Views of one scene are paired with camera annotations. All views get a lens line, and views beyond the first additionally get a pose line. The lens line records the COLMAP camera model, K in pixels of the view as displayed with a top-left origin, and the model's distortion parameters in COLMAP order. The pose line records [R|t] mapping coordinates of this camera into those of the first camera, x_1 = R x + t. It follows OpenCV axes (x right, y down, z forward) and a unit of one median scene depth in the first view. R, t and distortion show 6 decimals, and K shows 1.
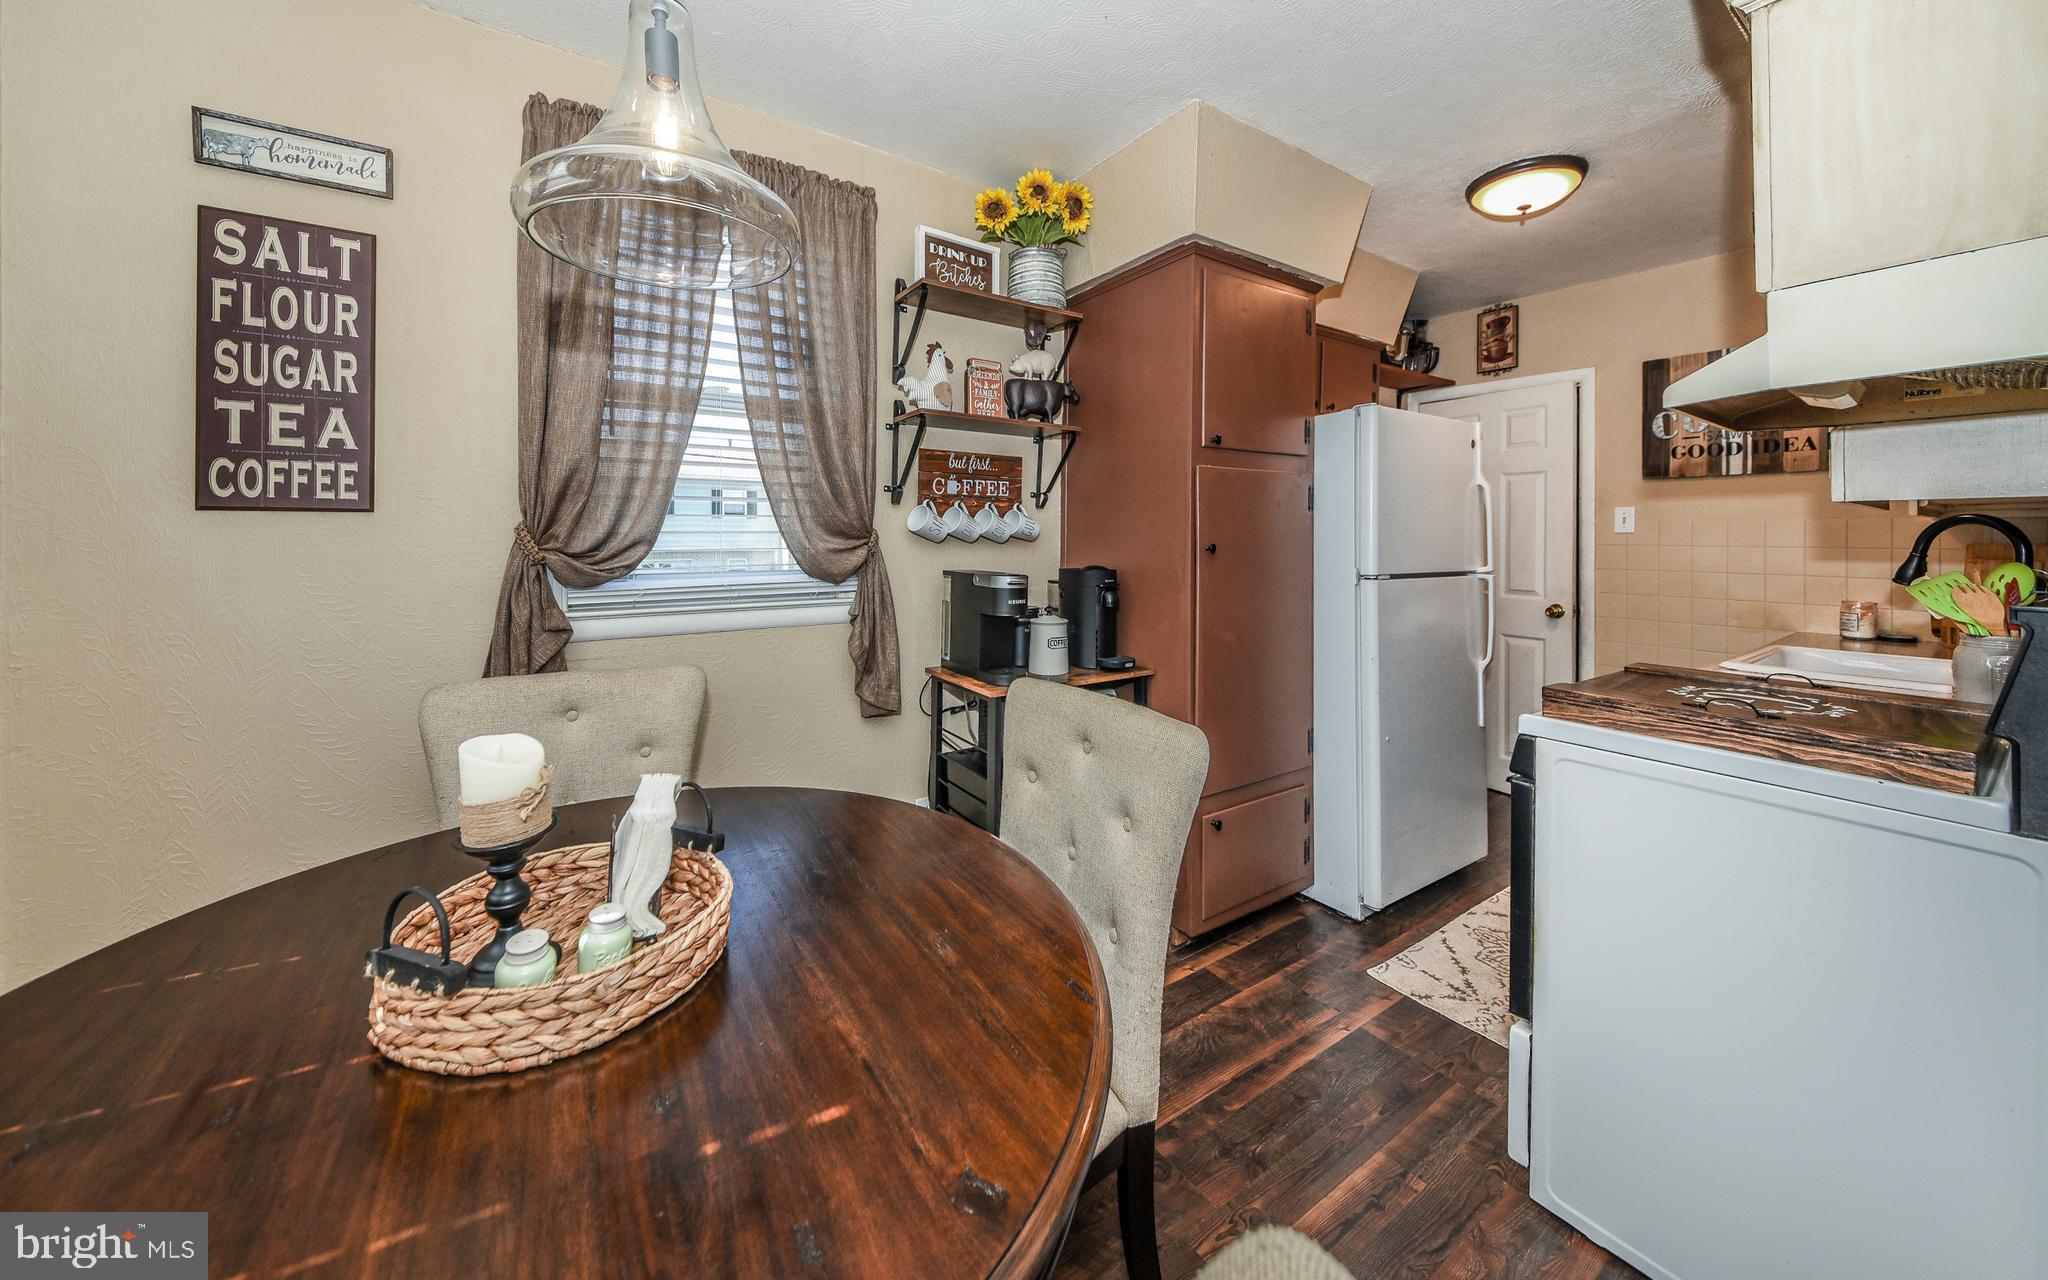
lens RADIAL K [[718.6, 0, 1038.0], [0, 718.6, 538.5], [0, 0, 1]] dist [0.008078, -0.002906]
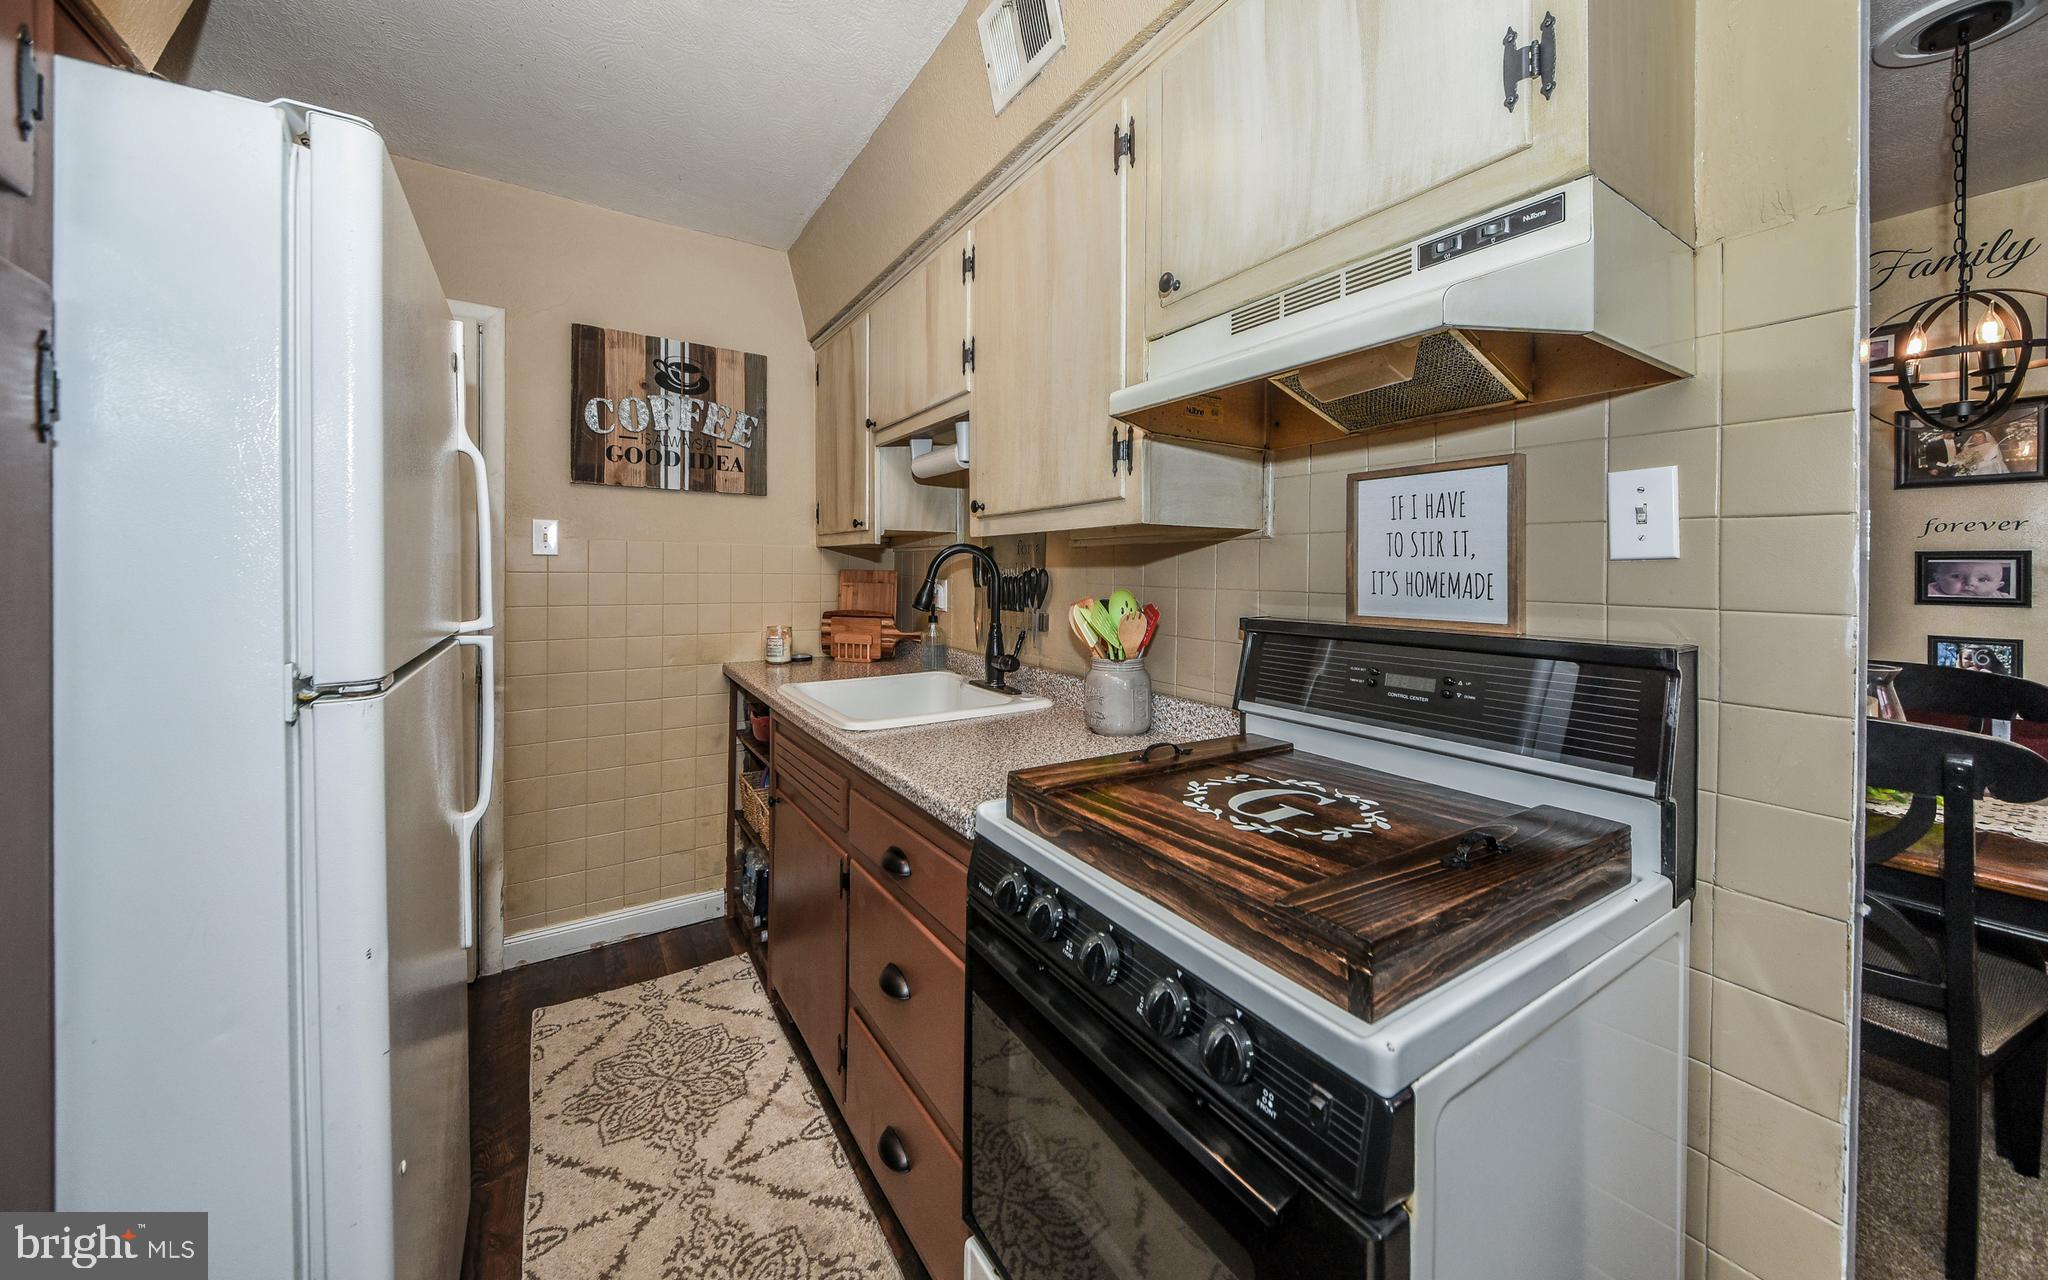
lens RADIAL K [[718.6, 0, 999.5], [0, 718.6, 565.5], [0, 0, 1]] dist [0.008078, -0.002906]
pose [[0.042823, 0.003036, 0.999078, 0.165193], [-0.006105, 0.999978, -0.002777, 0.001559], [-0.999064, -0.005981, 0.042840, 0.712752]]
